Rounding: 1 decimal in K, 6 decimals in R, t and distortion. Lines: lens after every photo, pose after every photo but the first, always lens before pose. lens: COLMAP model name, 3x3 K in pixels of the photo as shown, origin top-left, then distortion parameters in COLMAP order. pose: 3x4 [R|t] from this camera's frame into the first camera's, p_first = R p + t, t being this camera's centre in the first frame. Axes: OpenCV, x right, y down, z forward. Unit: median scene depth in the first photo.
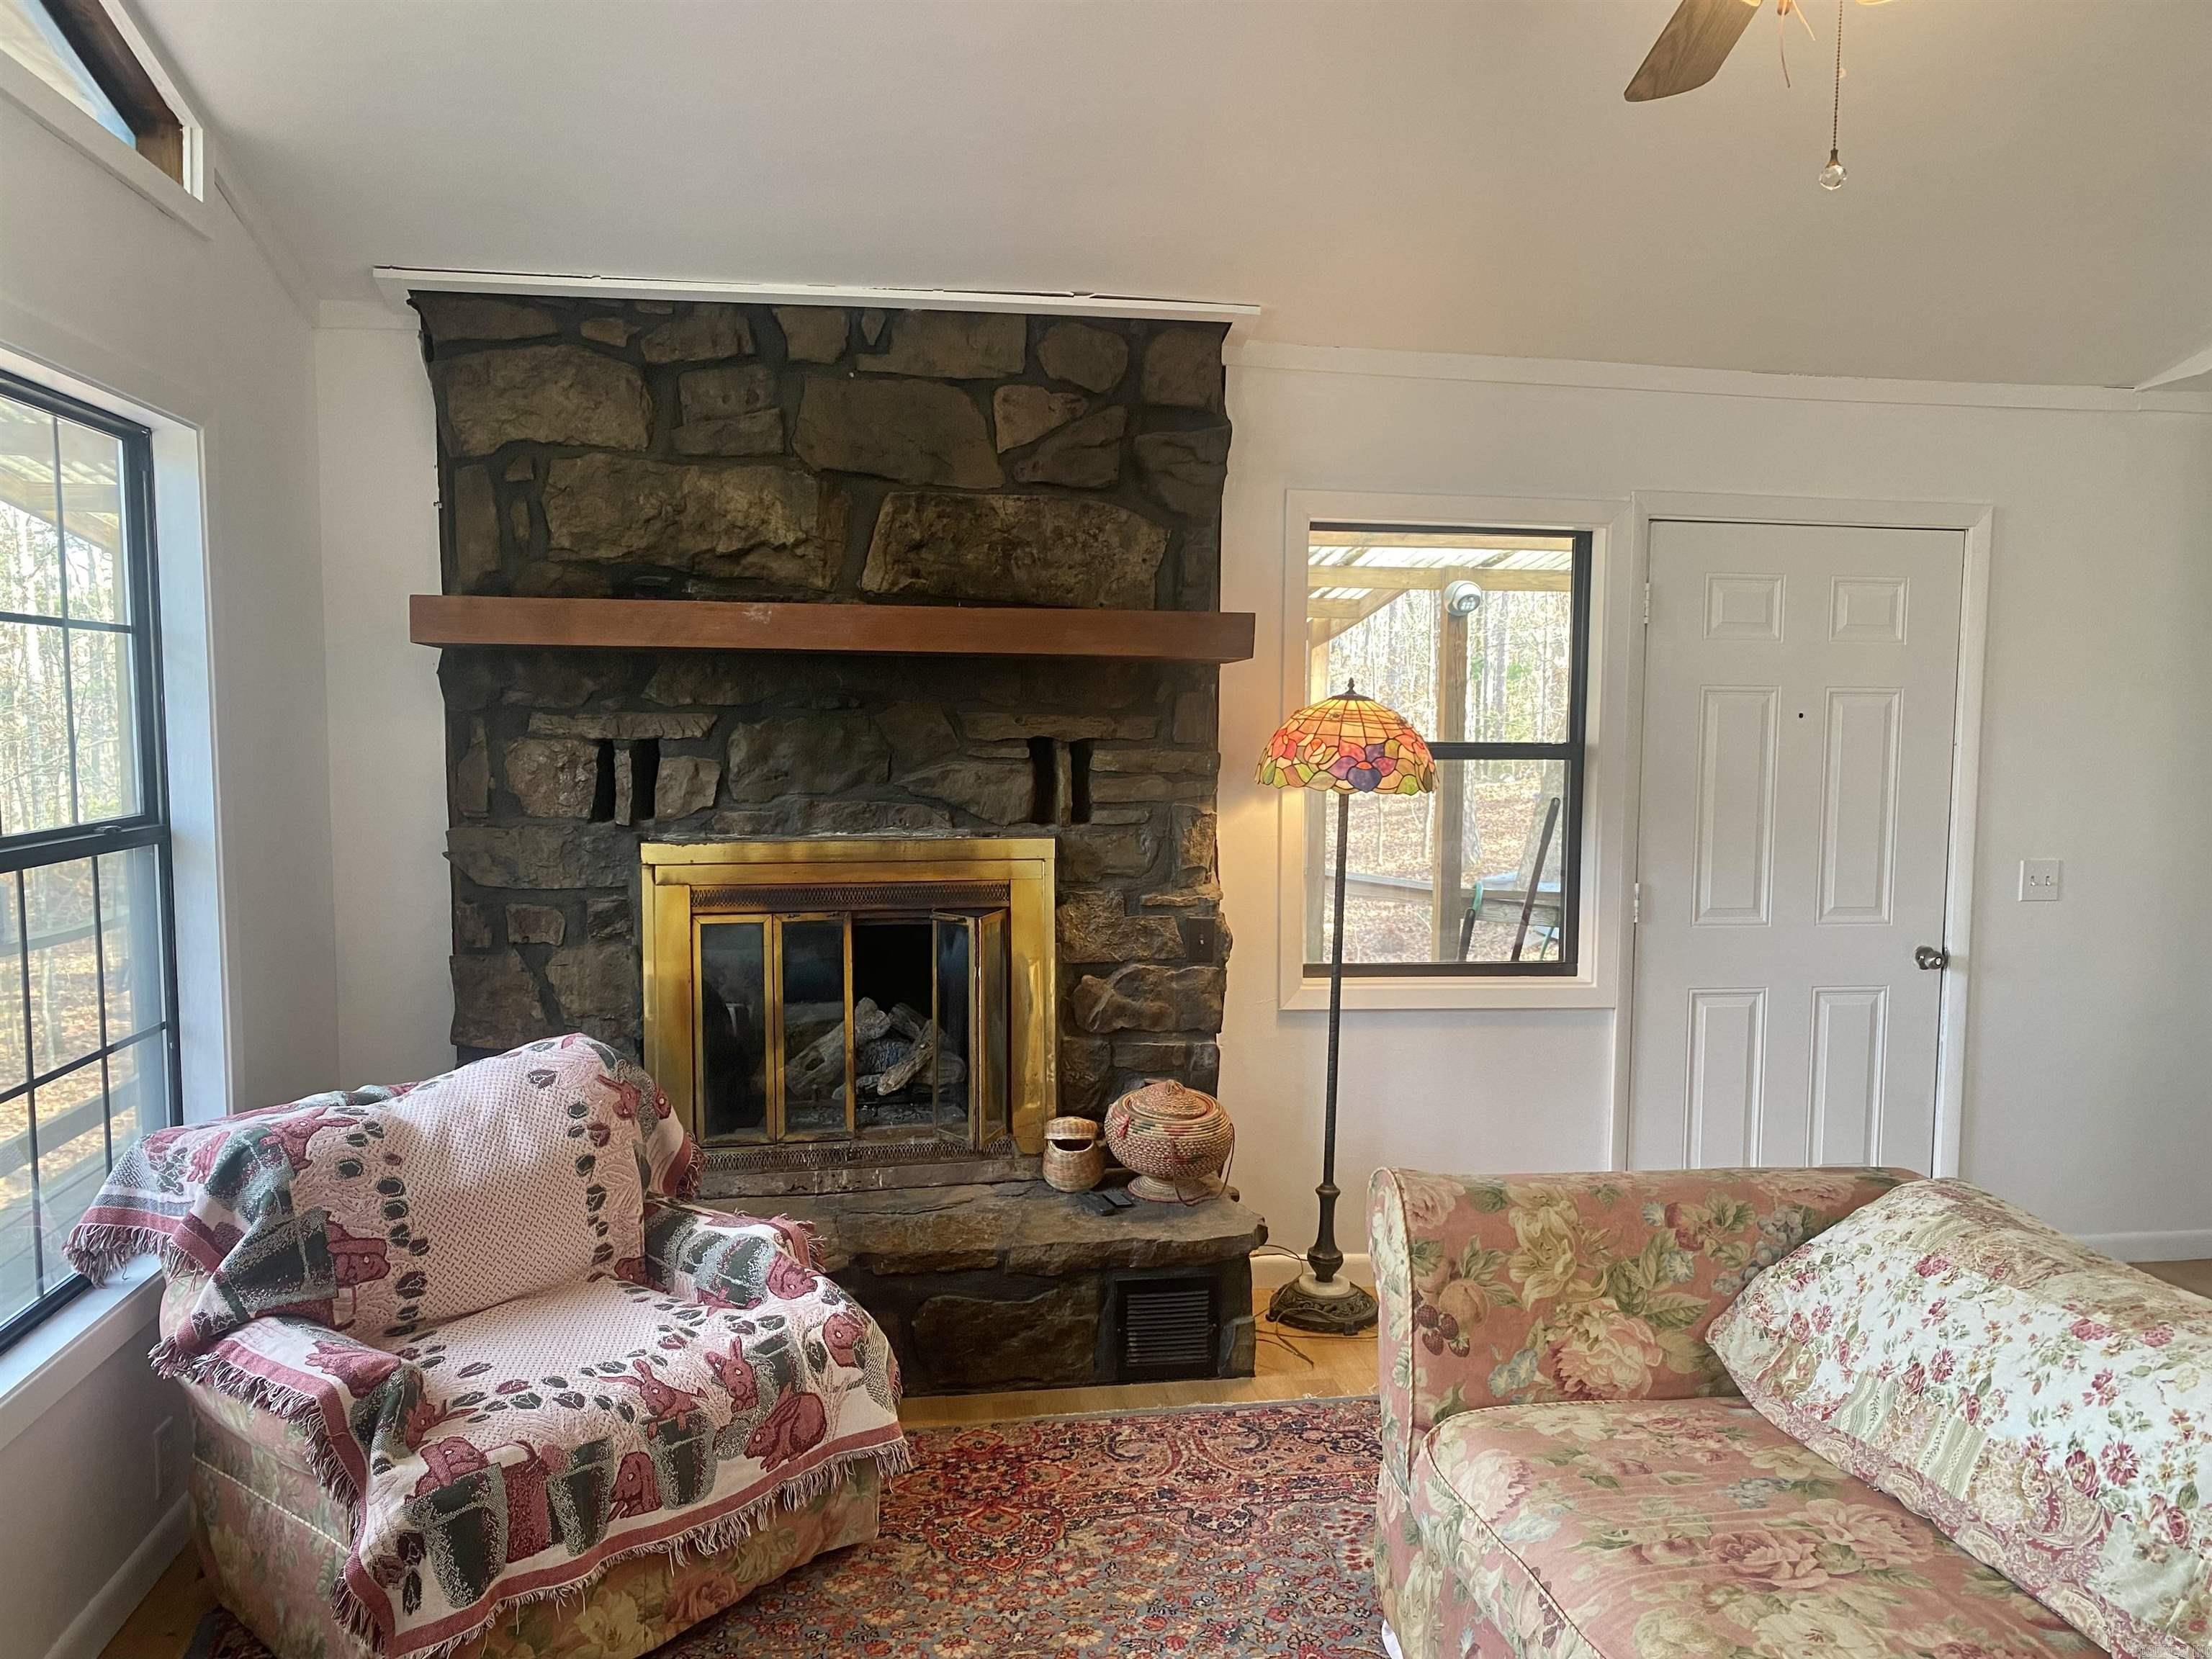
lens RADIAL K [[1683.2, 0, 1133.6], [0, 1683.2, 854.7], [0, 0, 1]] dist [0.025116, -0.020048]
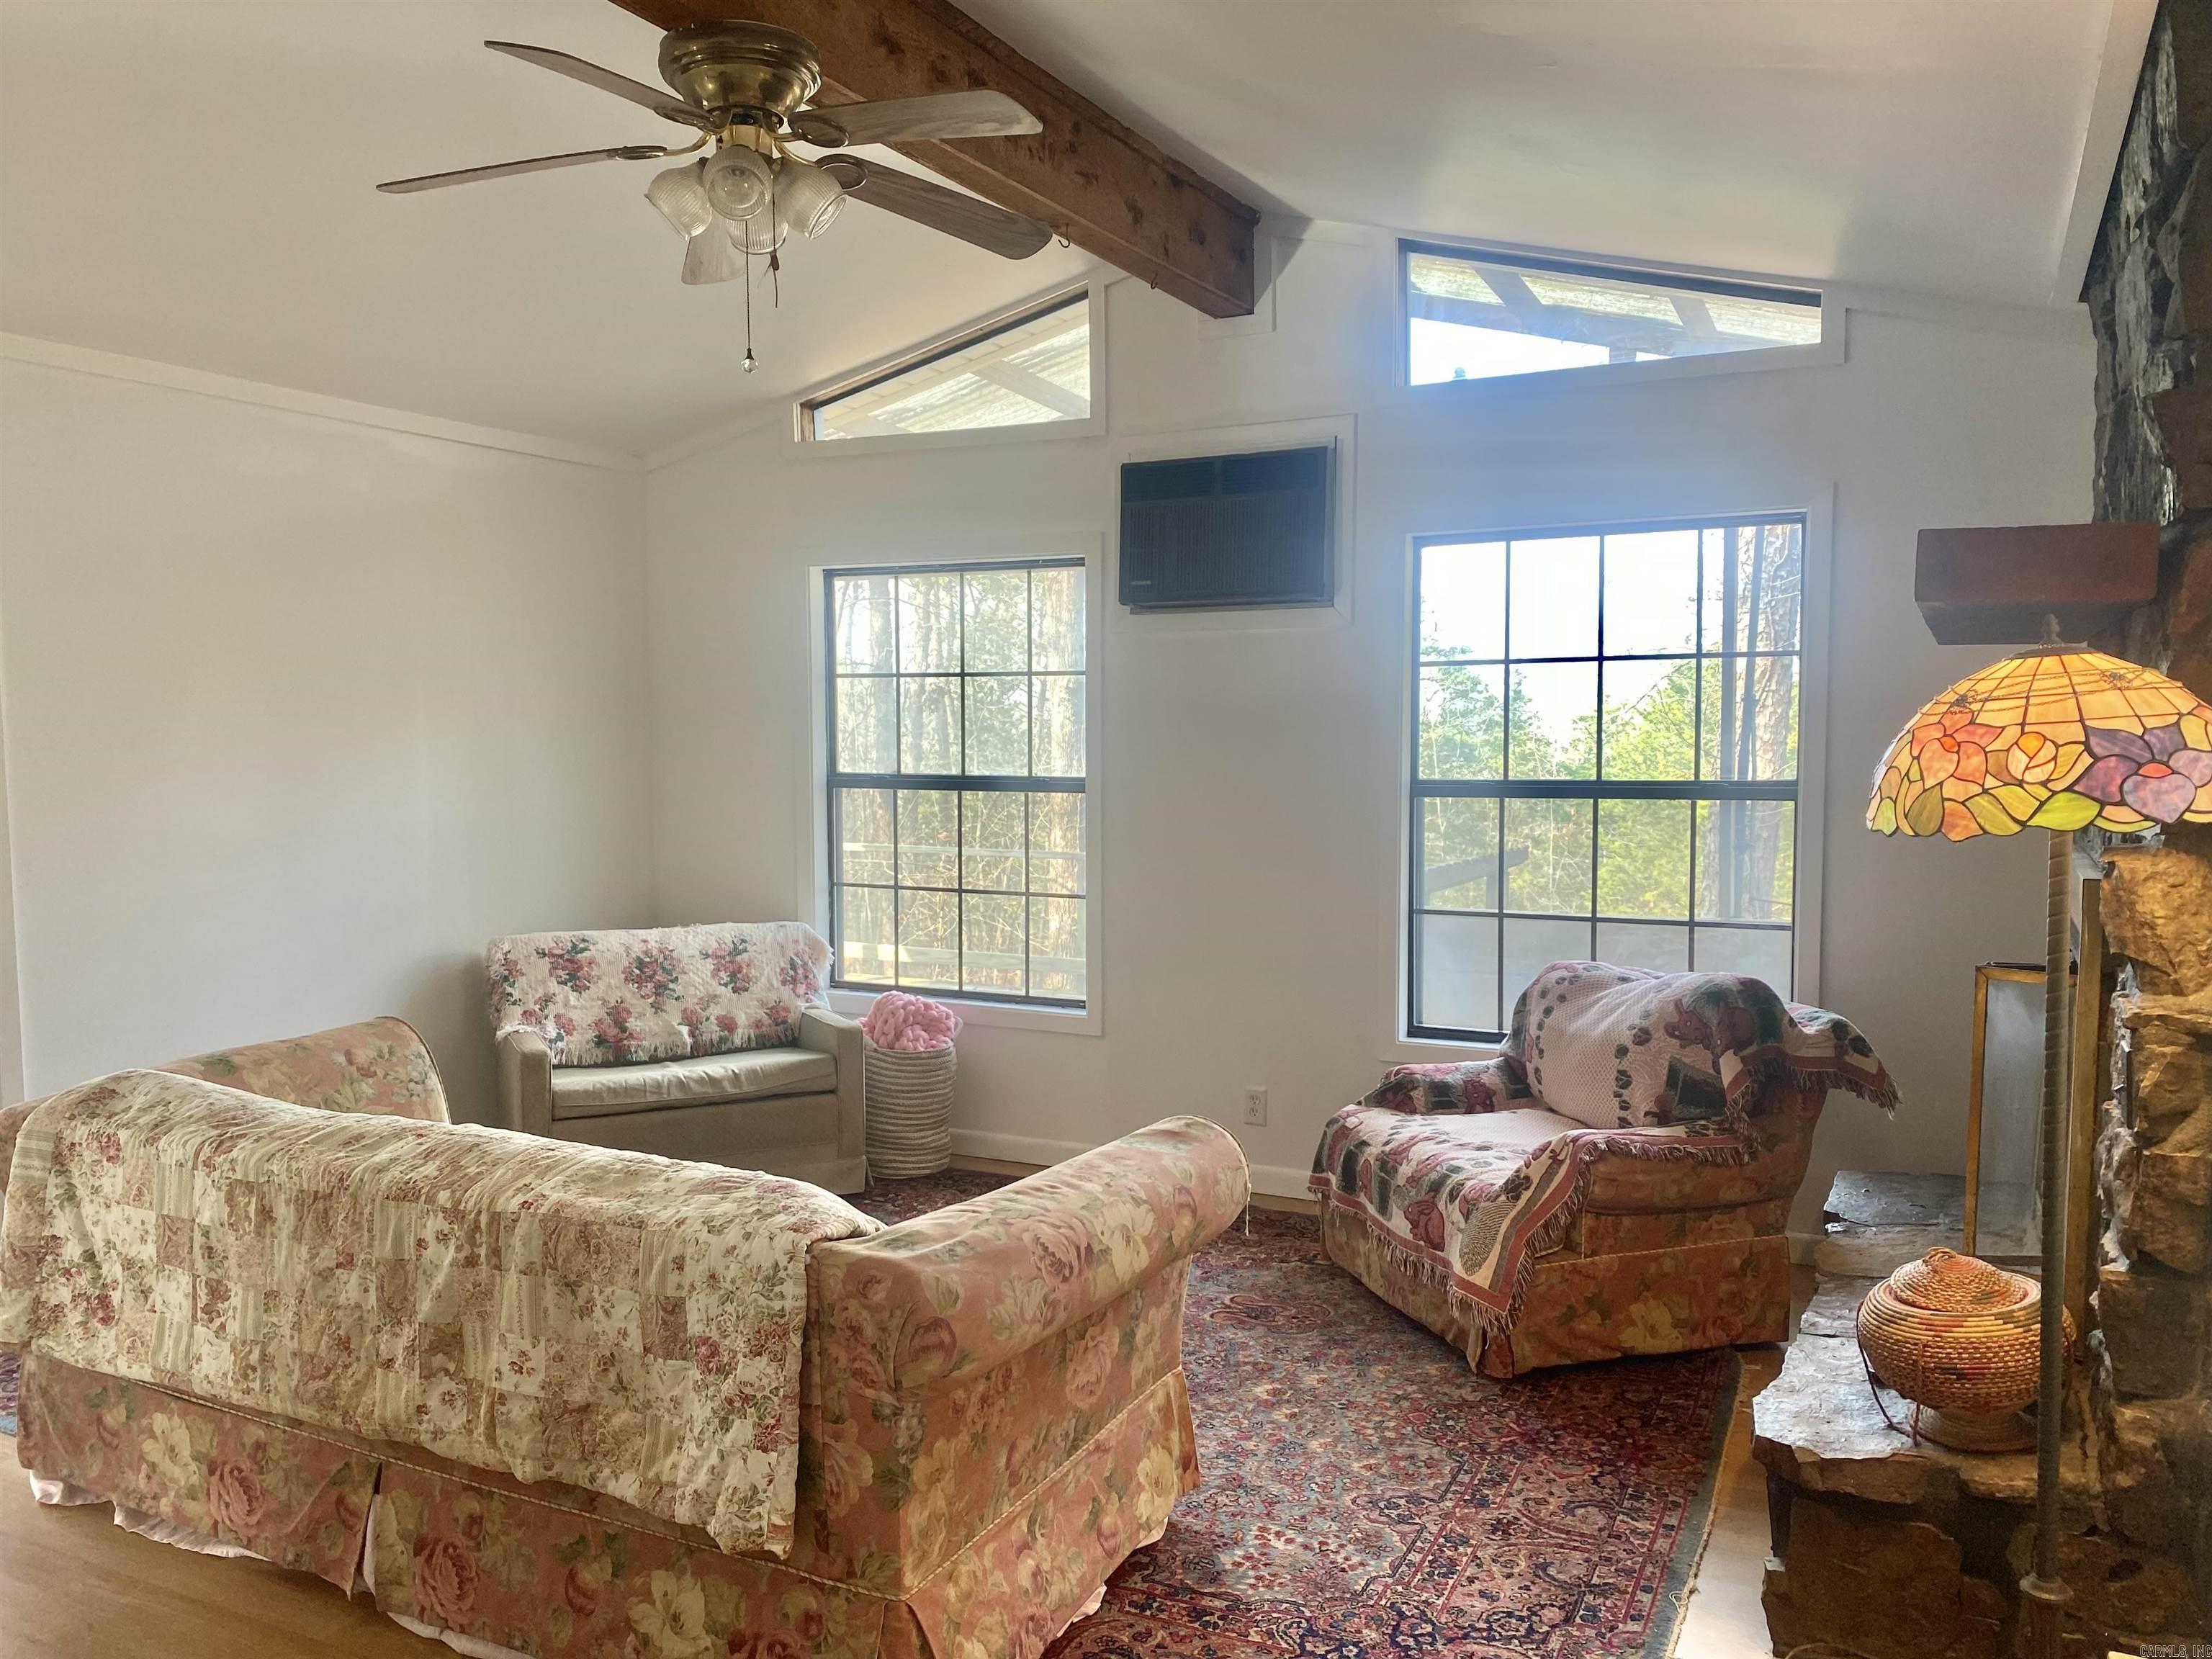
lens RADIAL K [[1683.2, 0, 1119.4], [0, 1683.2, 842.0], [0, 0, 1]] dist [0.025116, -0.020048]
pose [[-0.581455, 0.053368, -0.811826, 0.754313], [-0.067900, 0.991182, 0.113791, -0.079011], [0.810740, 0.121287, -0.572704, 1.113184]]
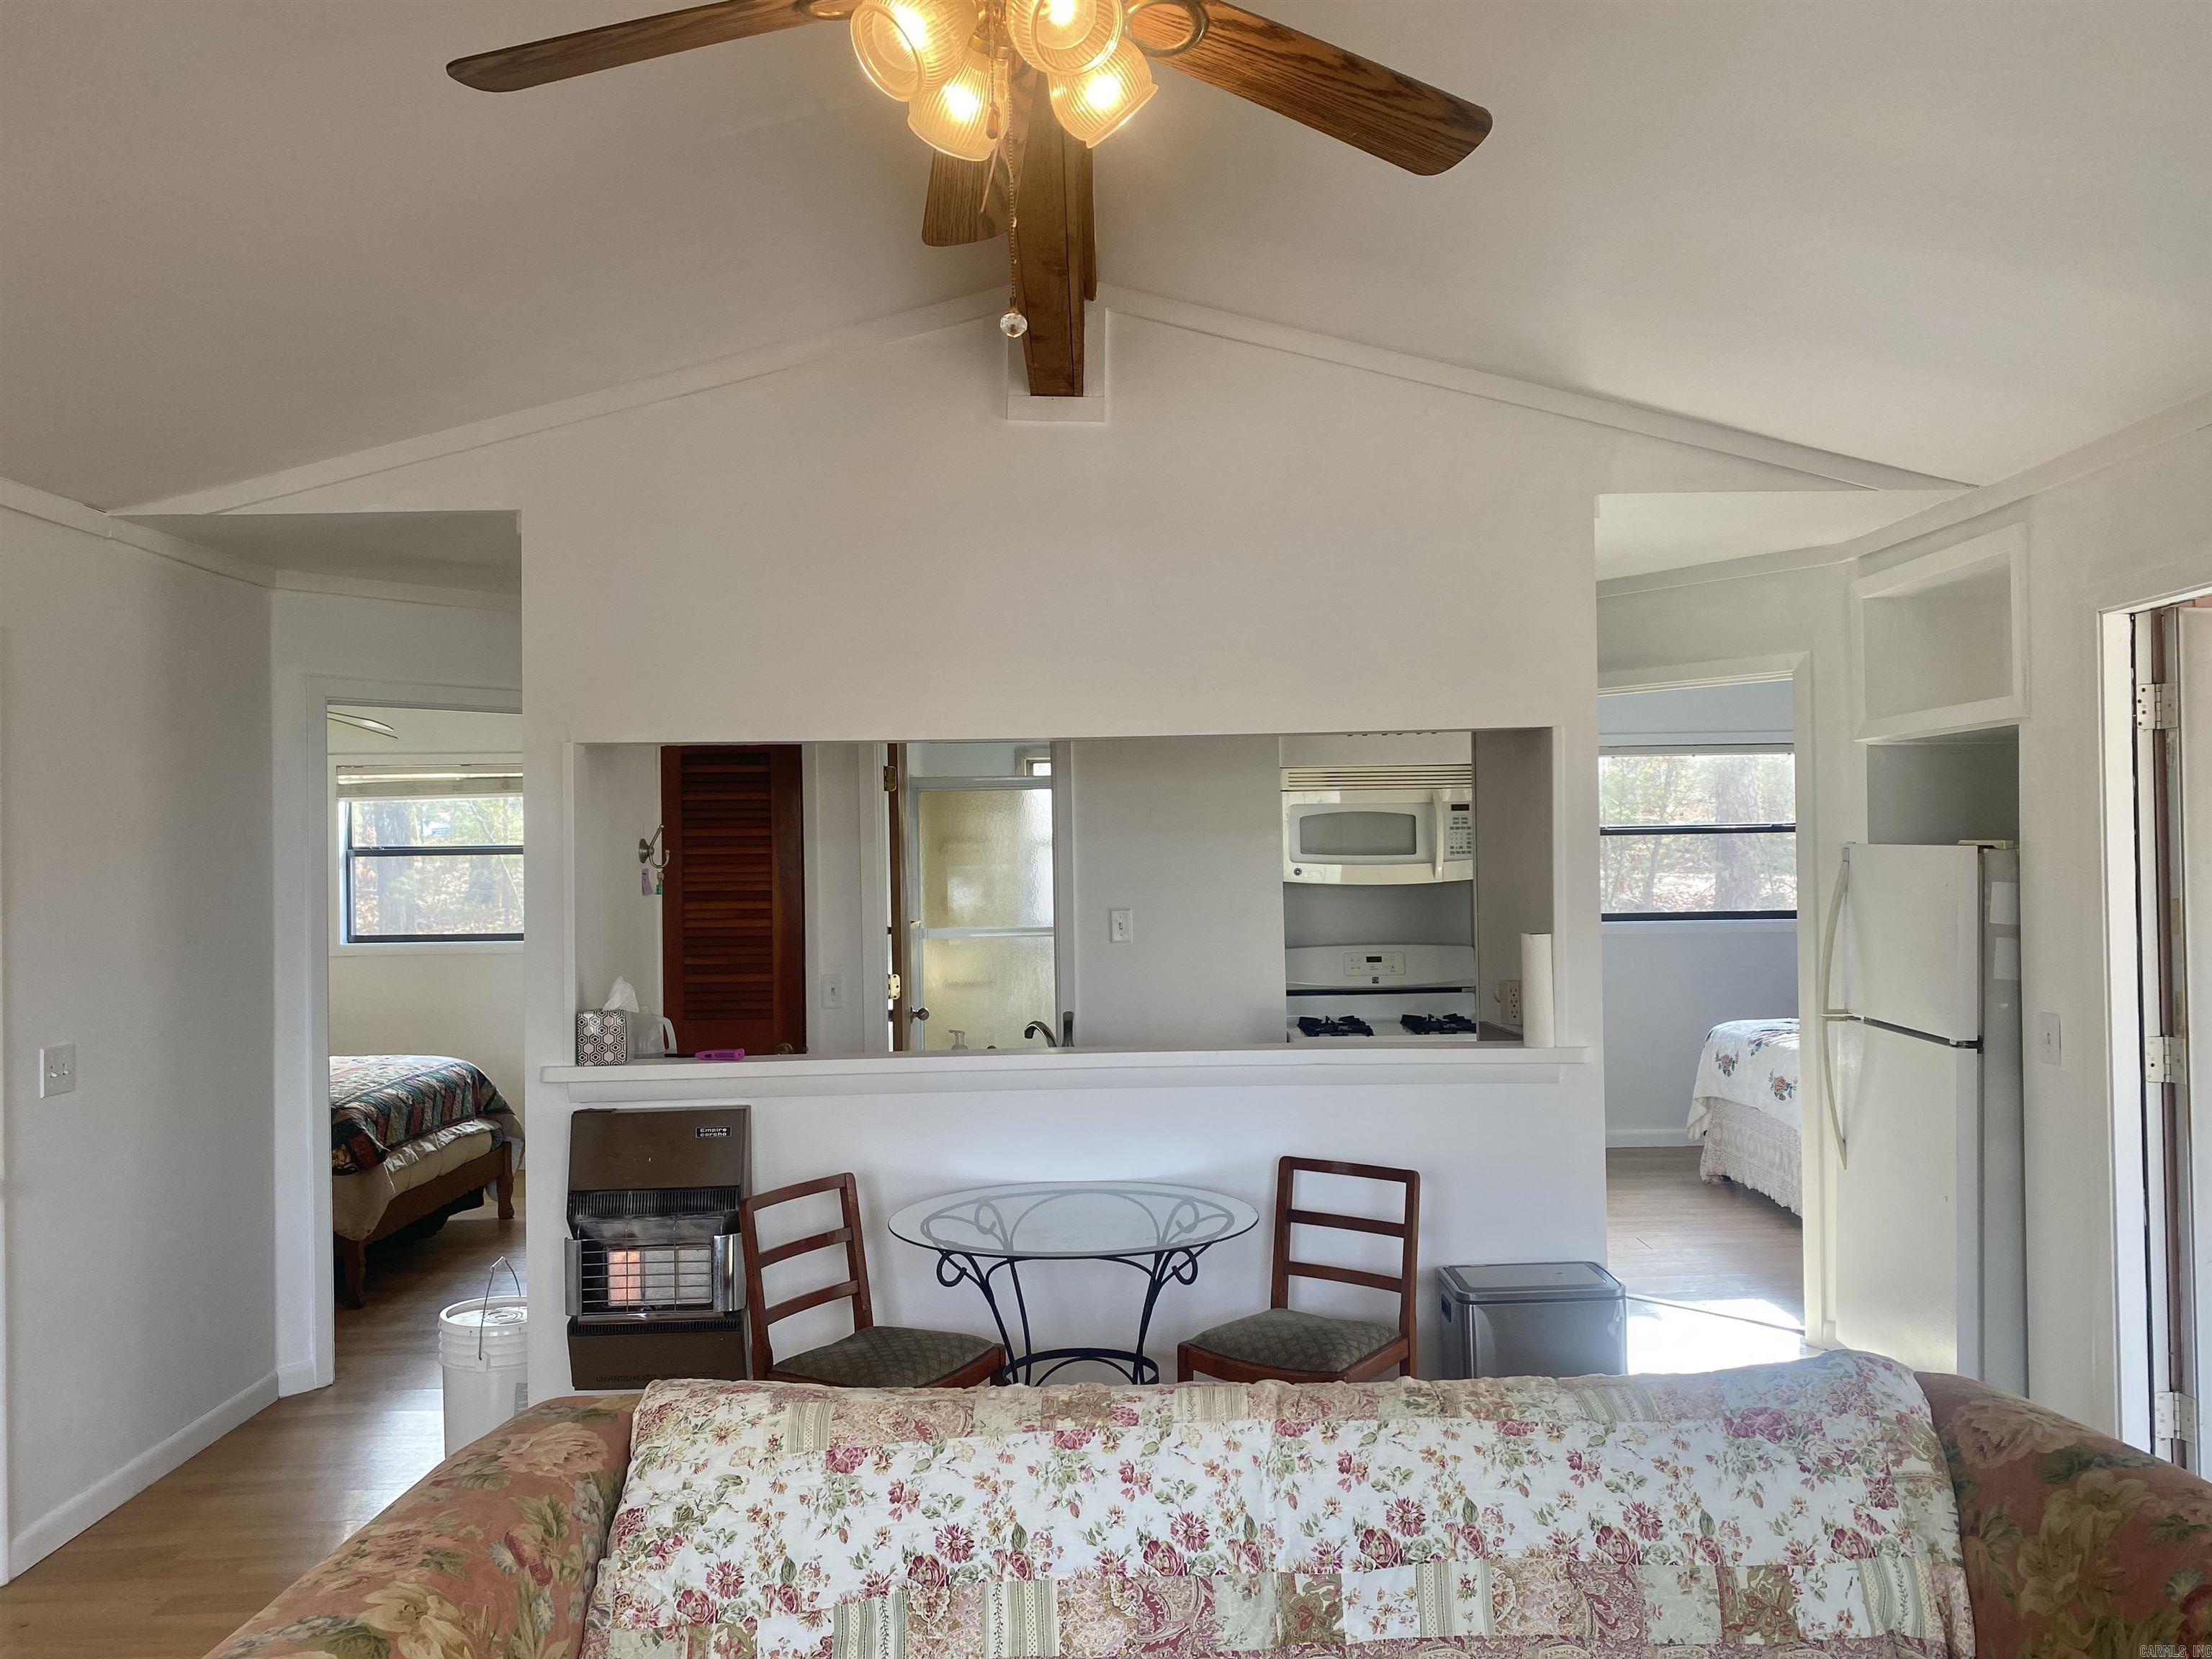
lens RADIAL K [[1683.2, 0, 1136.9], [0, 1683.2, 835.2], [0, 0, 1]] dist [0.025116, -0.020048]
pose [[0.146464, -0.002416, 0.989213, -0.235634], [0.097688, 0.995144, -0.012033, -0.040878], [-0.984381, 0.098397, 0.145989, 0.362297]]
